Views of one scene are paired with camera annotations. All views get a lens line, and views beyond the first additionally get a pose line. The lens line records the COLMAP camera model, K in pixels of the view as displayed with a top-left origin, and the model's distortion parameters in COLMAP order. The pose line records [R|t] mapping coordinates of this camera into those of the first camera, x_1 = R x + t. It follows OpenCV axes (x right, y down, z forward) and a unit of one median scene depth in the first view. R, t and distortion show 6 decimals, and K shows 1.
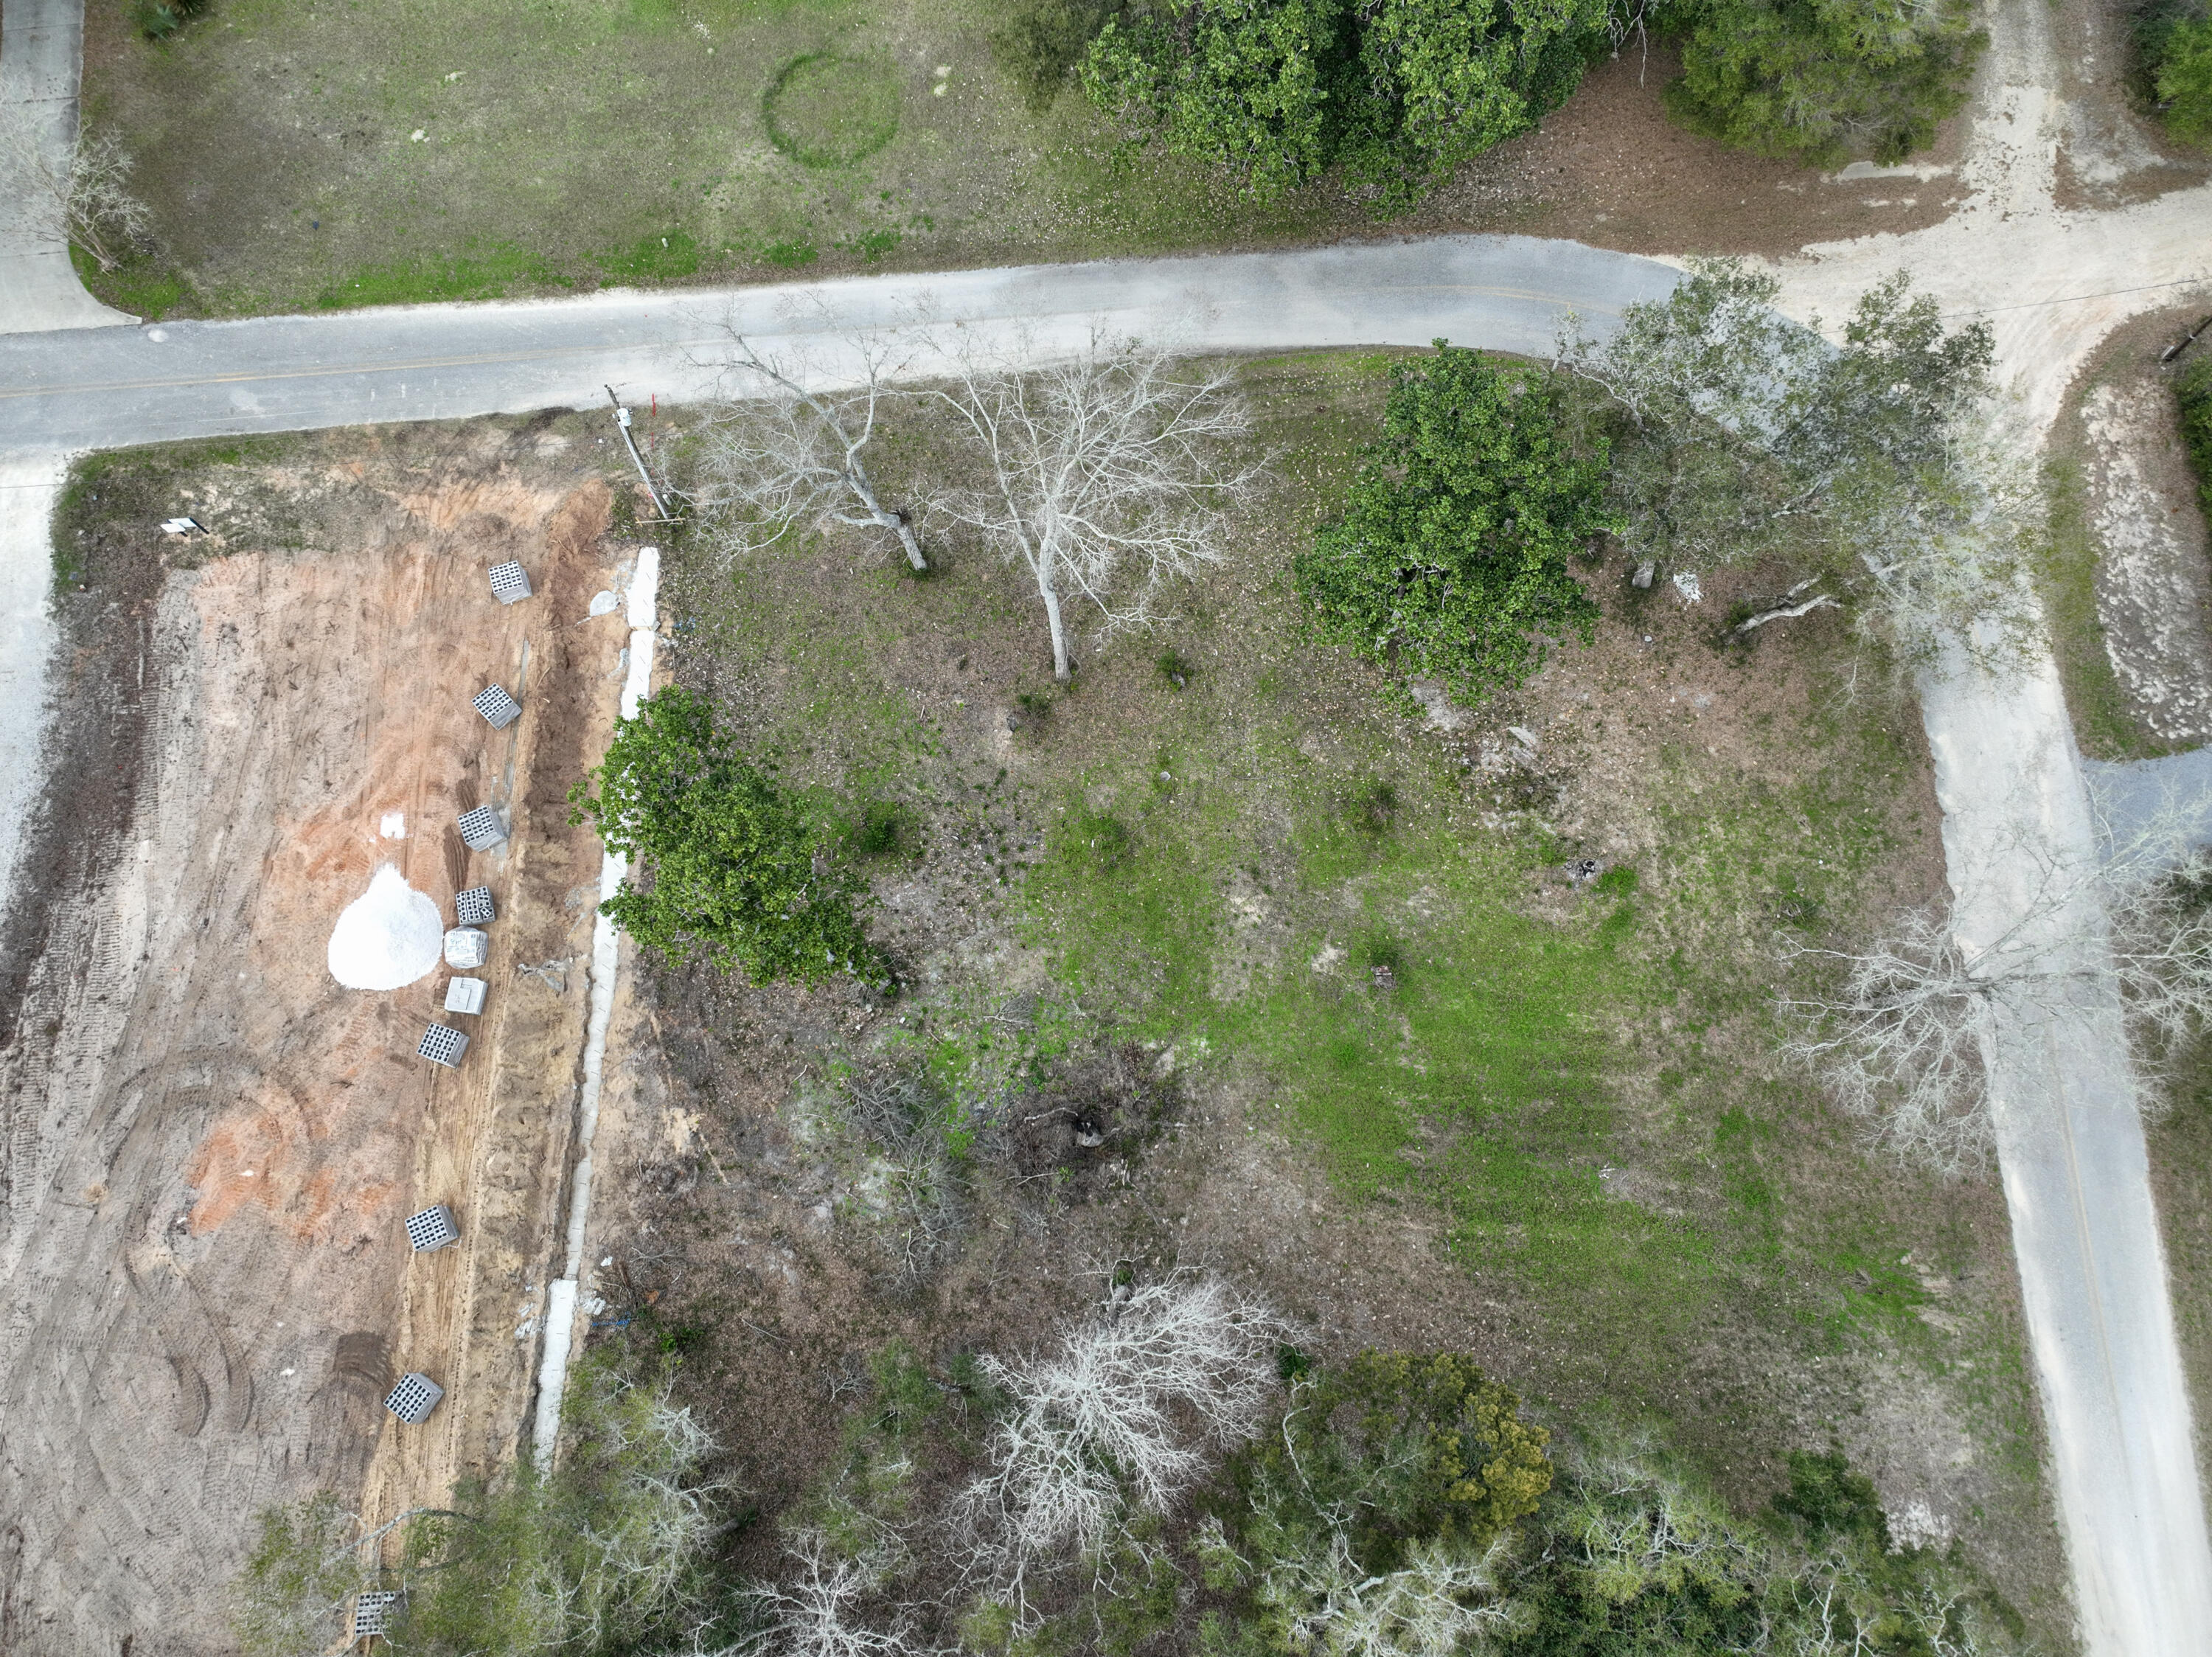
lens RADIAL K [[1555.6, 0, 1105.1], [0, 1555.6, 823.7], [0, 0, 1]] dist [-0.004320, 0.019685]
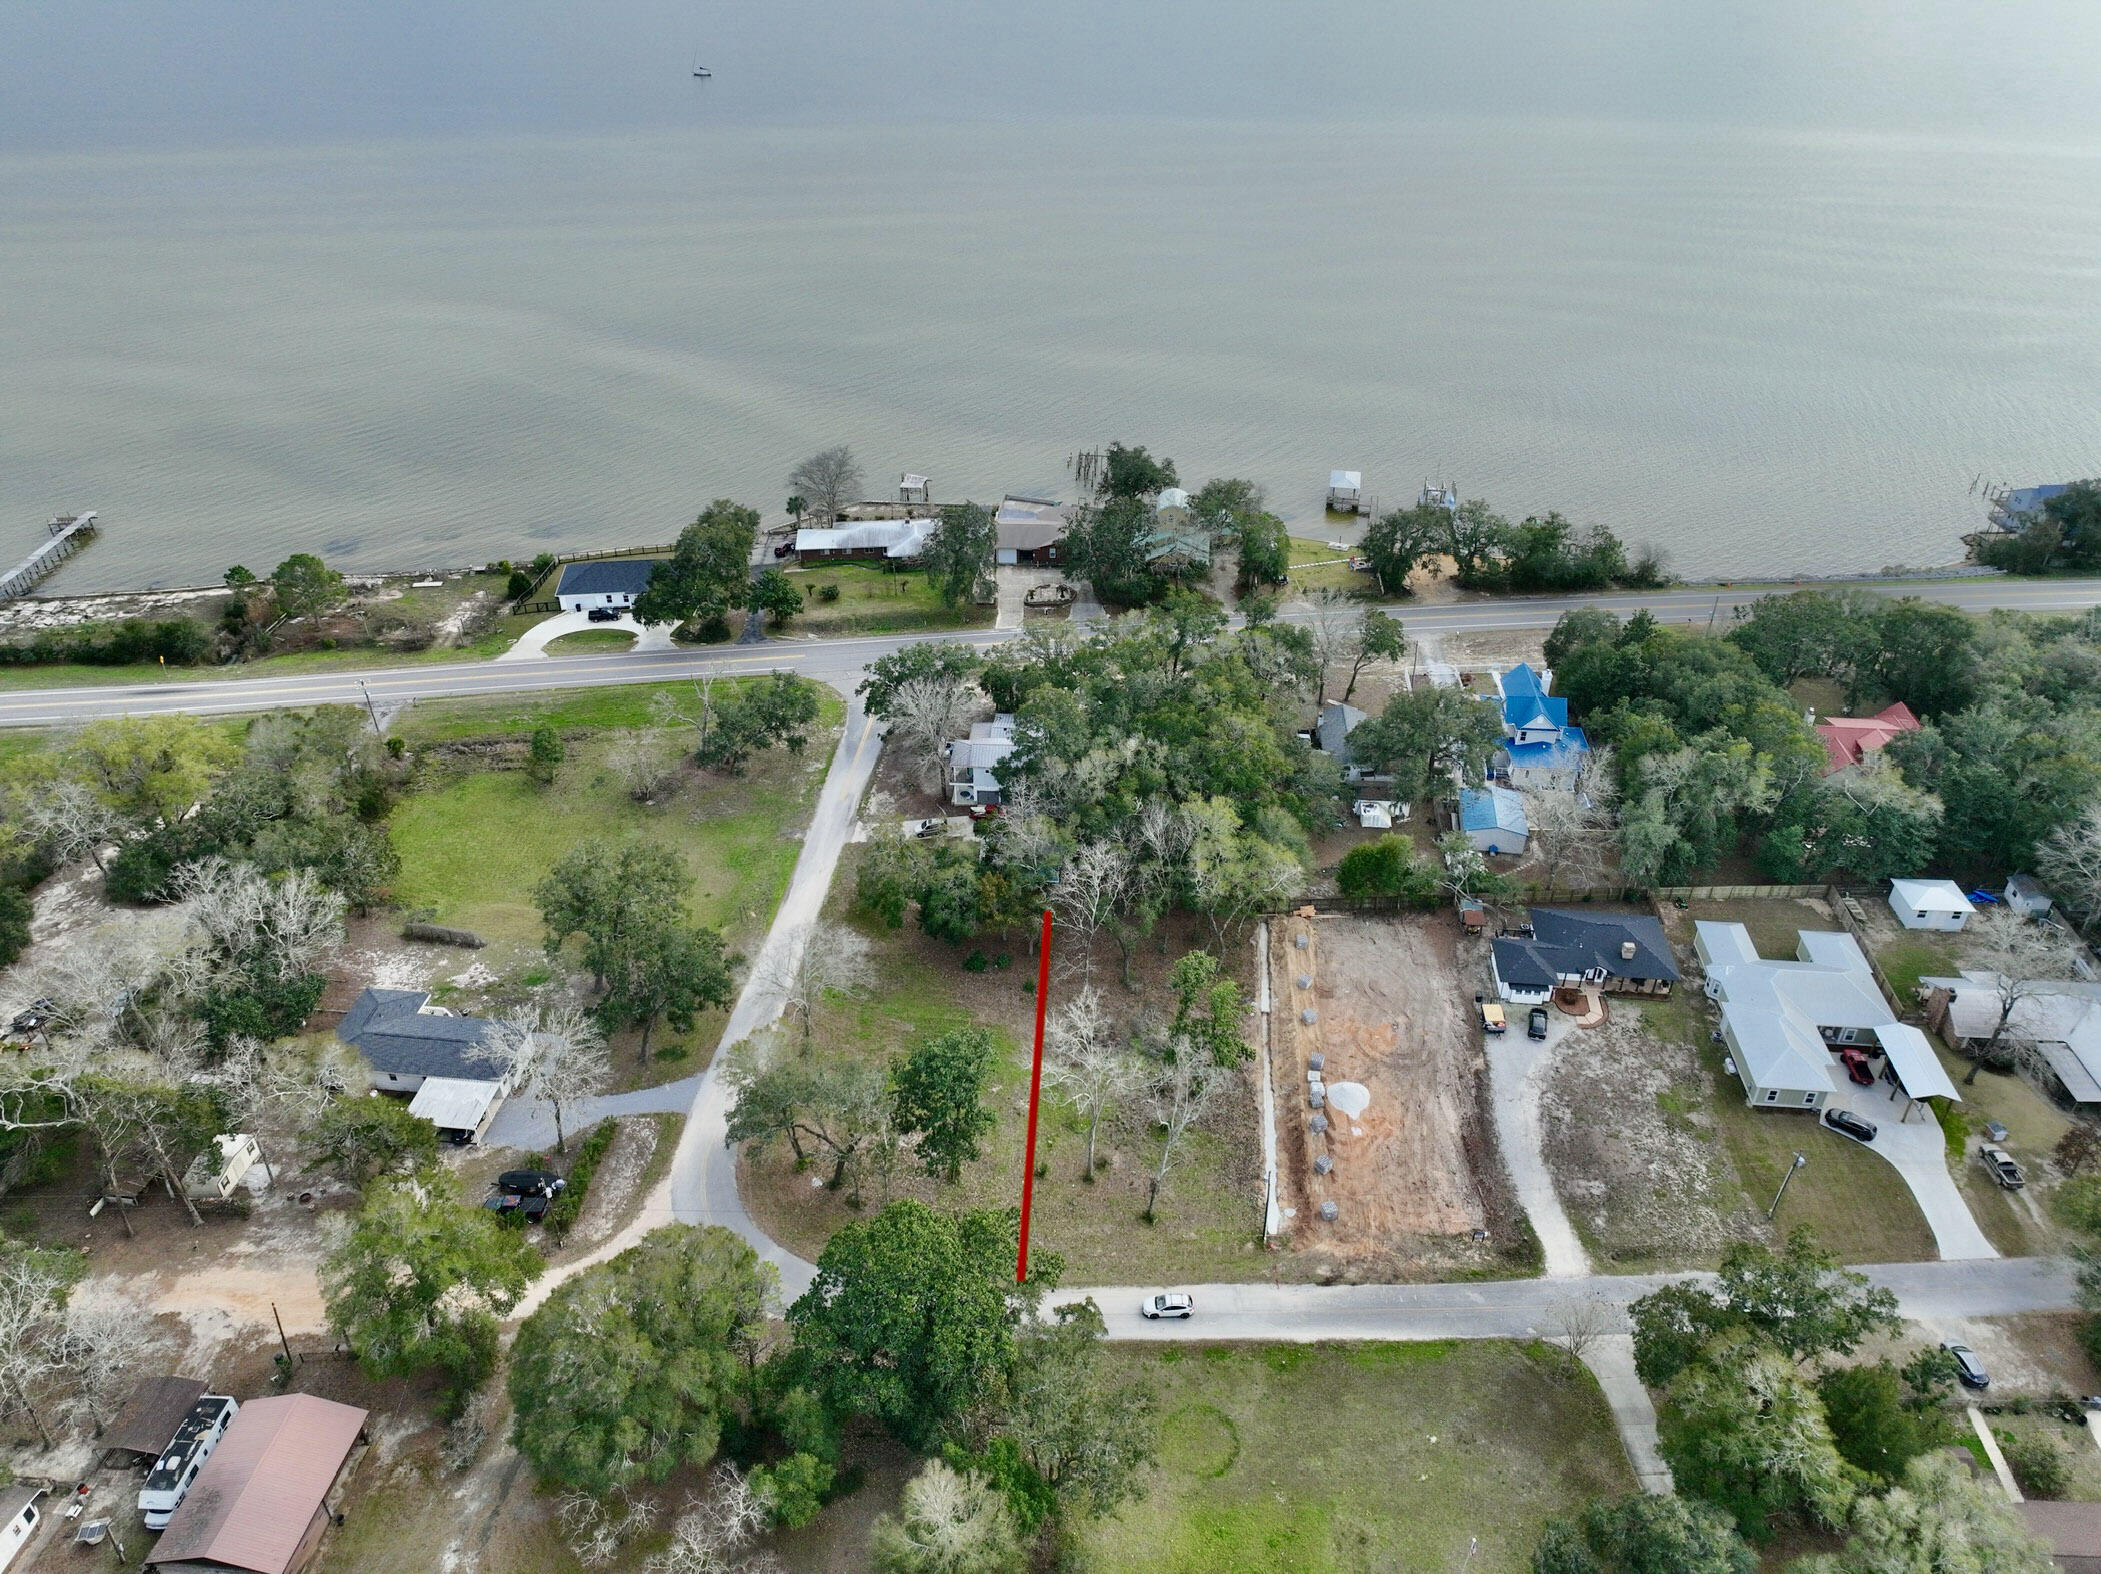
lens RADIAL K [[1477.4, 0, 1049.9], [0, 1477.4, 784.3], [0, 0, 1]] dist [-0.004320, 0.019685]
pose [[-0.995871, -0.050834, 0.075209, -0.108817], [0.086229, -0.270783, 0.958771, -2.140300], [-0.028372, 0.961297, 0.274049, -0.185018]]
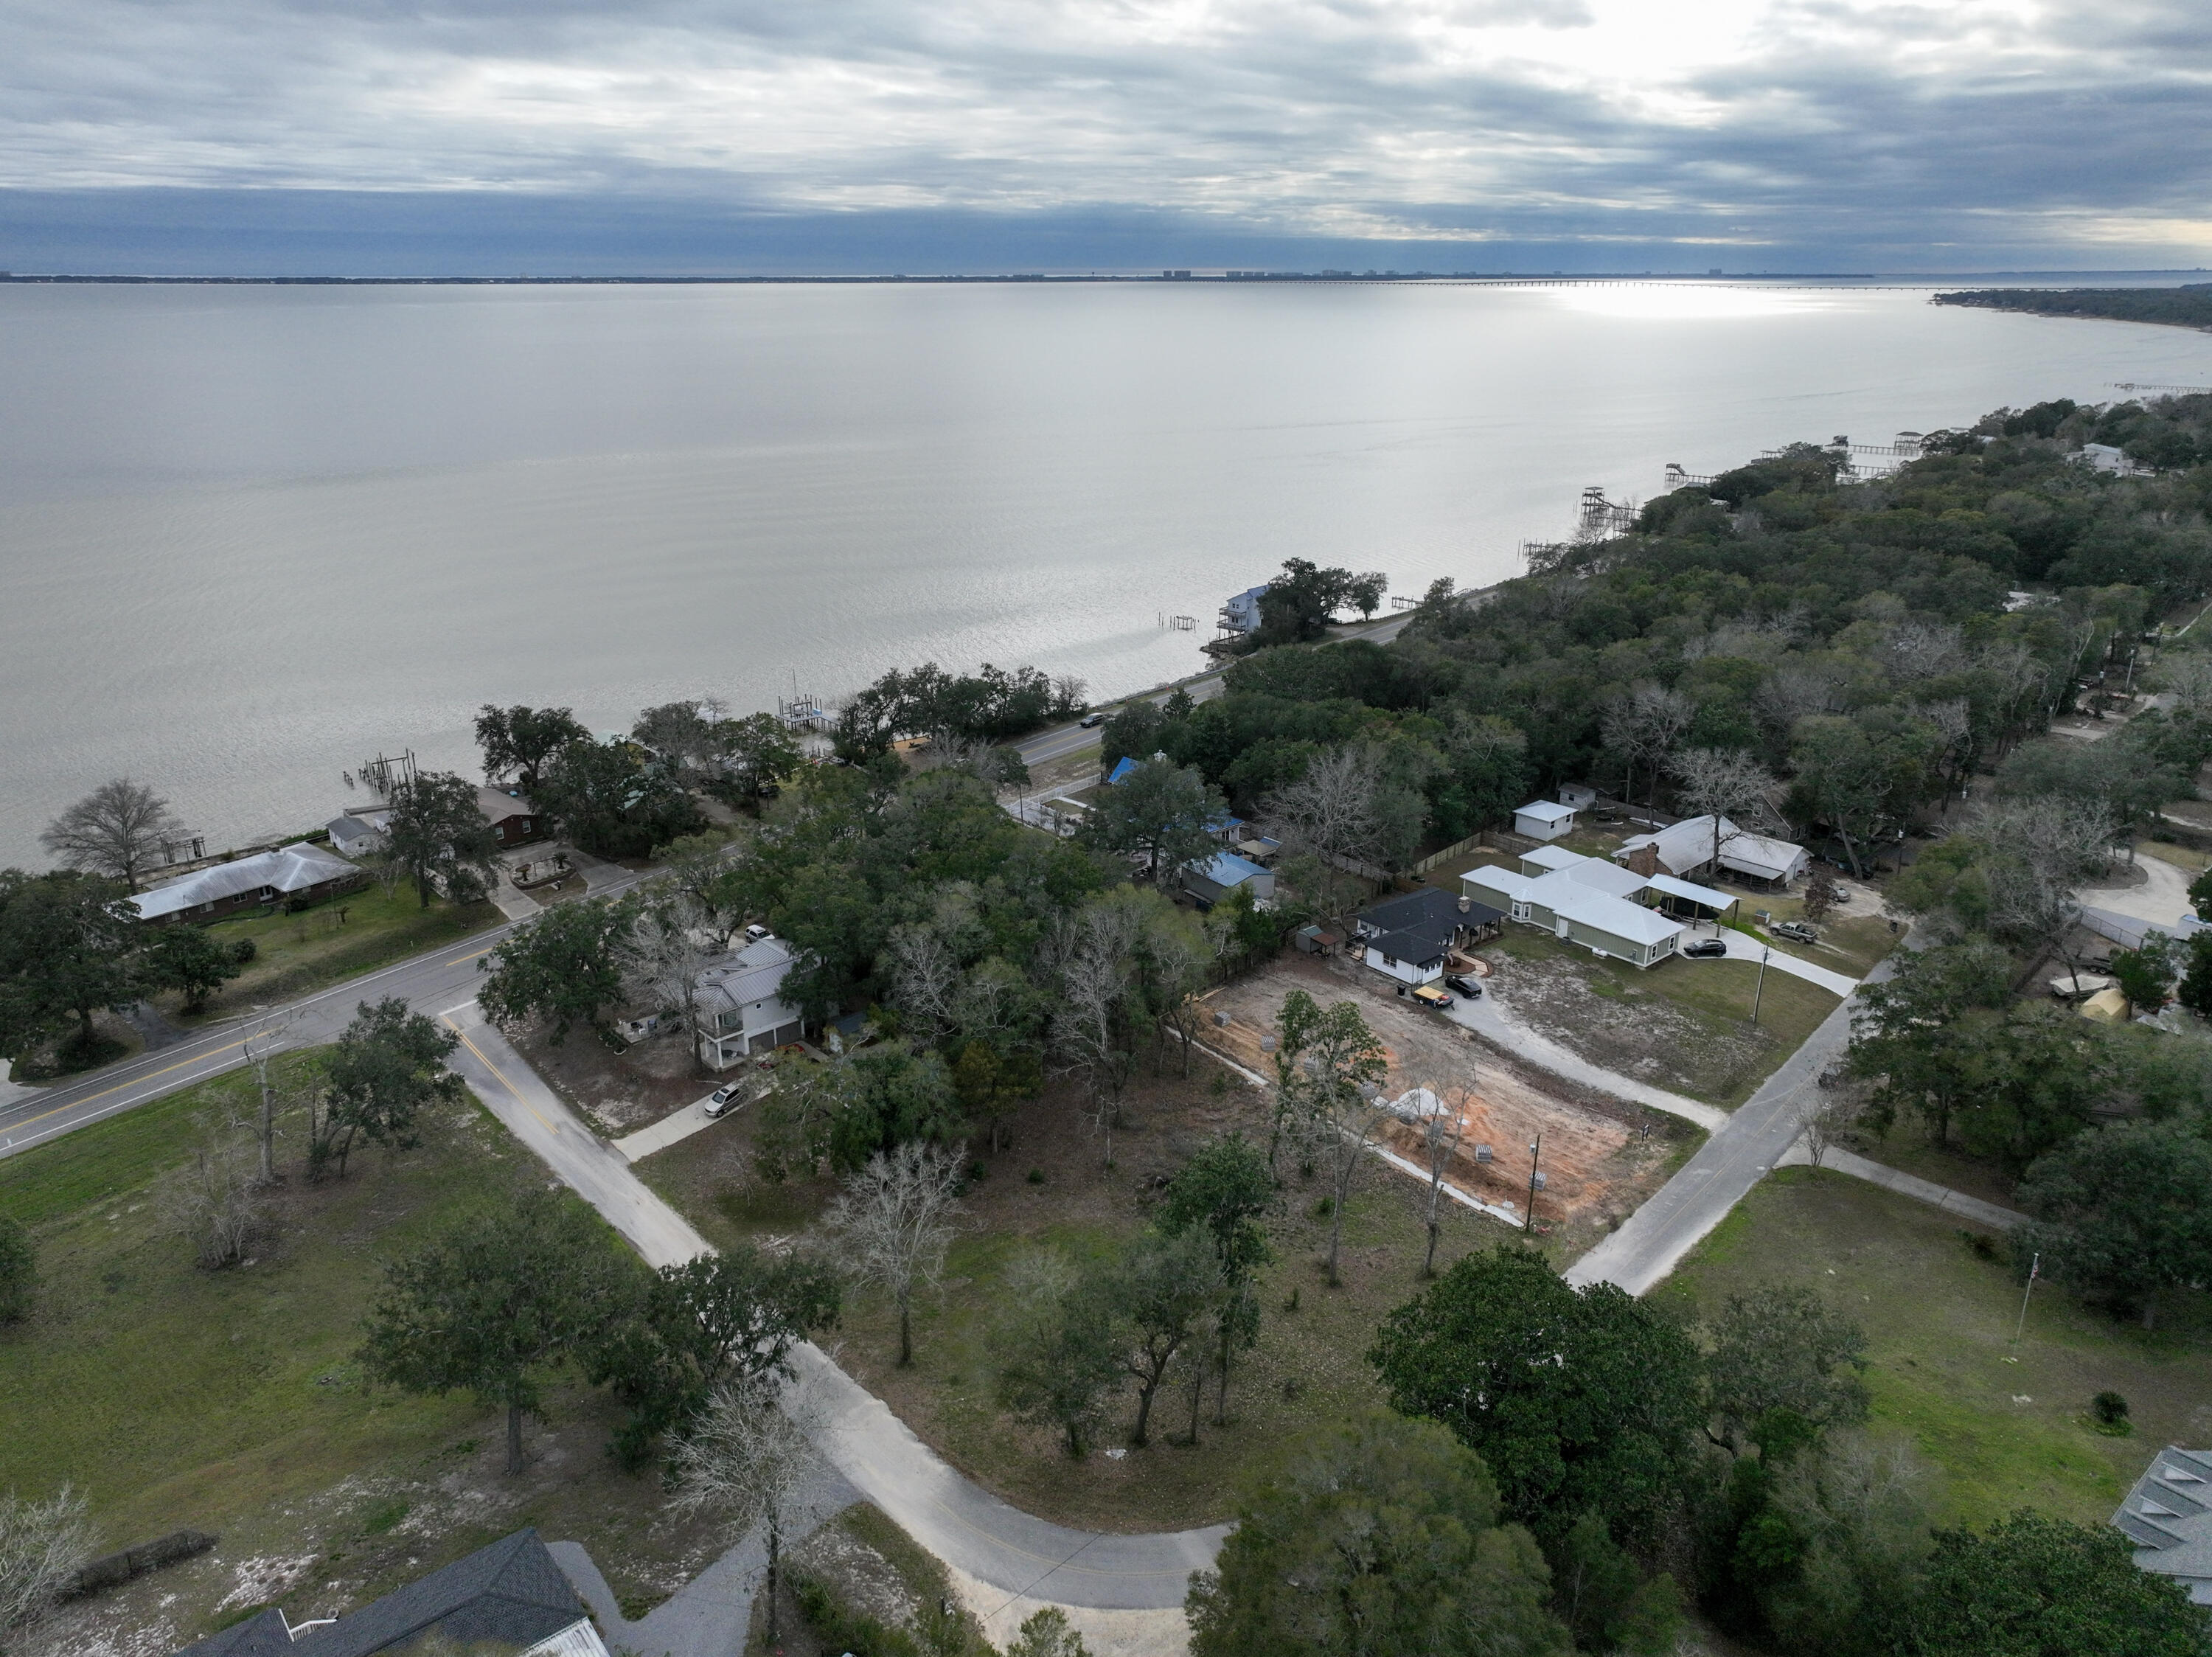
lens RADIAL K [[1555.6, 0, 1105.7], [0, 1555.6, 832.1], [0, 0, 1]] dist [-0.004320, 0.019685]
pose [[-0.756990, 0.221084, -0.614888, 1.279003], [-0.623554, 0.036859, 0.780911, -1.484776], [0.195311, 0.974558, 0.109956, 0.198246]]
